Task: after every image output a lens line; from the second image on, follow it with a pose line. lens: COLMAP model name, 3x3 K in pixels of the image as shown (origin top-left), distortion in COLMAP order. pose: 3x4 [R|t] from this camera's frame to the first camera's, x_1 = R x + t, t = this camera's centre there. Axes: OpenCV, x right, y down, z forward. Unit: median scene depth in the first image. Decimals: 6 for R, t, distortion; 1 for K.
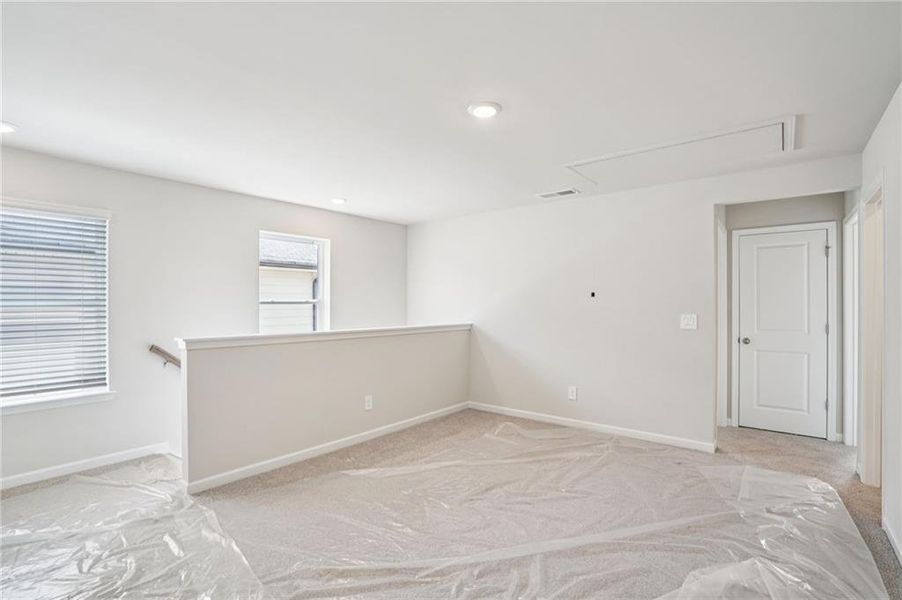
lens RADIAL K [[420.9, 0, 448.8], [0, 420.9, 305.0], [0, 0, 1]] dist [-0.056826, 0.022655]
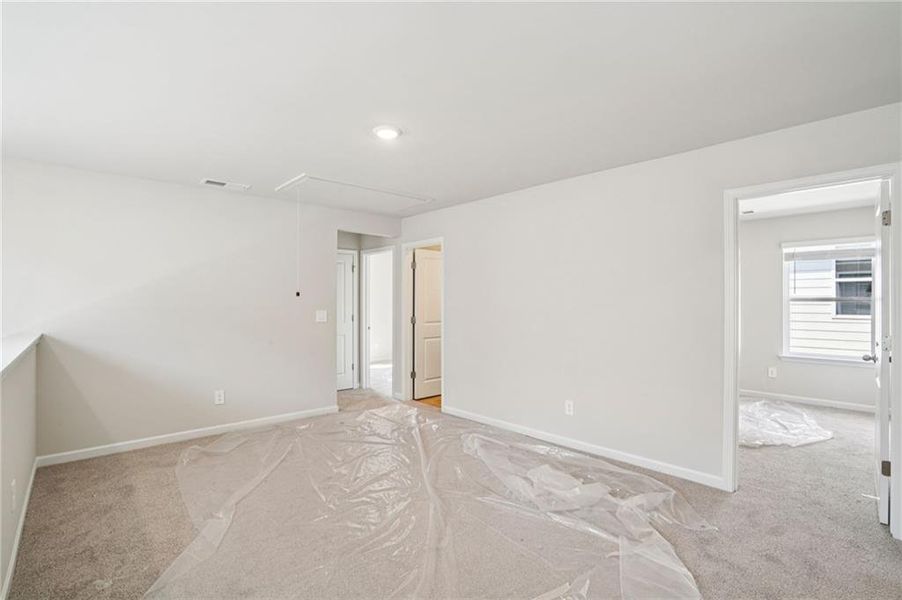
lens RADIAL K [[420.9, 0, 448.8], [0, 420.9, 305.0], [0, 0, 1]] dist [-0.056826, 0.022655]
pose [[0.141832, -0.006510, 0.989869, -0.606321], [0.002654, 0.999977, 0.006196, -0.001481], [-0.989887, 0.001748, 0.141846, 0.397264]]
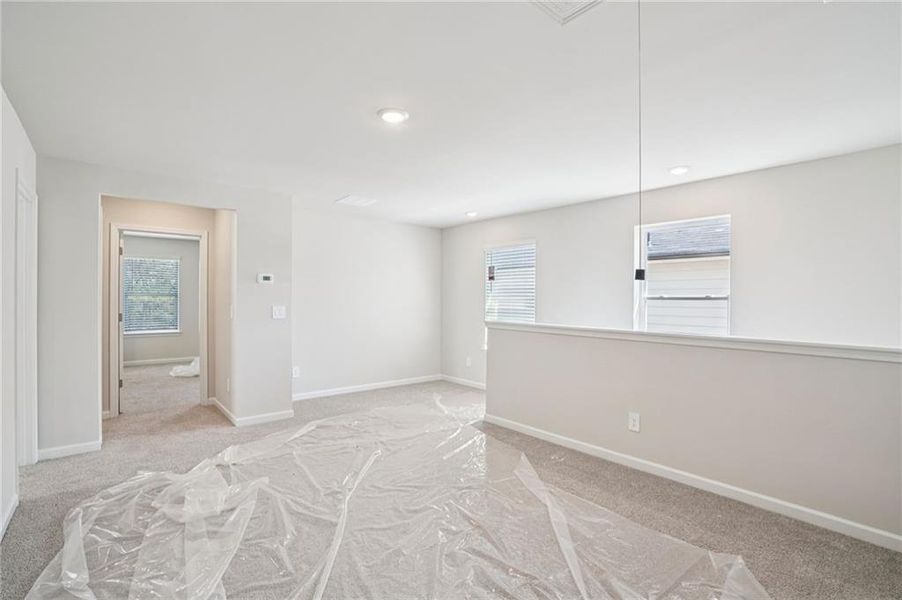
lens RADIAL K [[420.9, 0, 448.8], [0, 420.9, 305.0], [0, 0, 1]] dist [-0.056826, 0.022655]
pose [[-0.181670, 0.014965, -0.983246, 0.652522], [-0.009371, 0.999812, 0.016949, -0.002340], [0.983315, 0.012293, -0.181495, 0.787906]]
